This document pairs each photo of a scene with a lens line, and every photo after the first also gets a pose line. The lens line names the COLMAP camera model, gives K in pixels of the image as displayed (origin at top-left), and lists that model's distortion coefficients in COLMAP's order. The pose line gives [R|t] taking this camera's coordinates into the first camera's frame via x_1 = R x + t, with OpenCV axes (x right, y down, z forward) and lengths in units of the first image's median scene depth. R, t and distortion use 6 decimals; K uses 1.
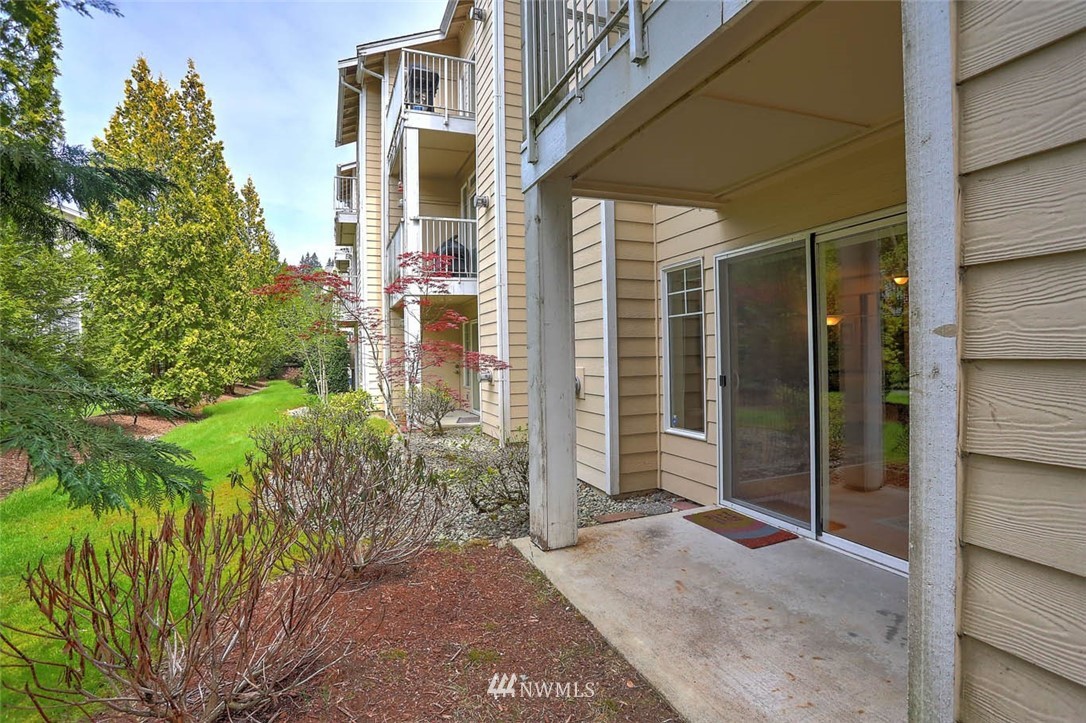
lens RADIAL K [[537.3, 0, 540.0], [0, 537.3, 361.3], [0, 0, 1]] dist [-0.044190, 0.008277]
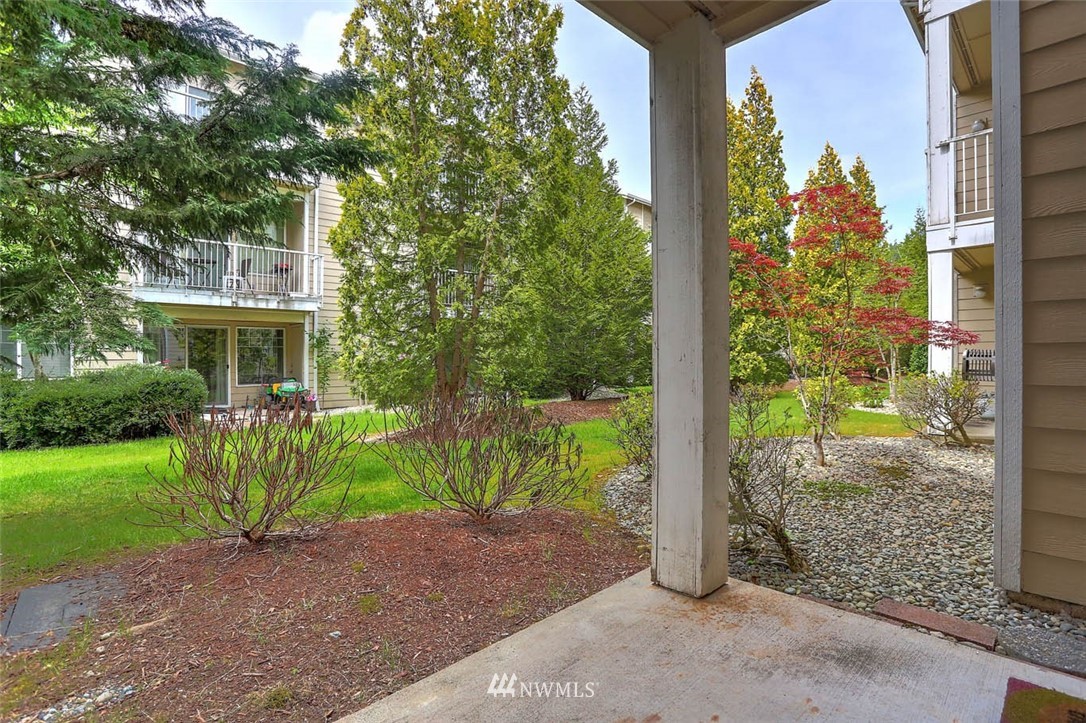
lens RADIAL K [[537.3, 0, 541.1], [0, 537.3, 358.6], [0, 0, 1]] dist [-0.044190, 0.008277]
pose [[0.360936, 0.017191, -0.932432, 0.200853], [-0.018216, 0.999769, 0.011381, 0.021280], [0.932413, 0.012877, 0.361165, 0.211785]]
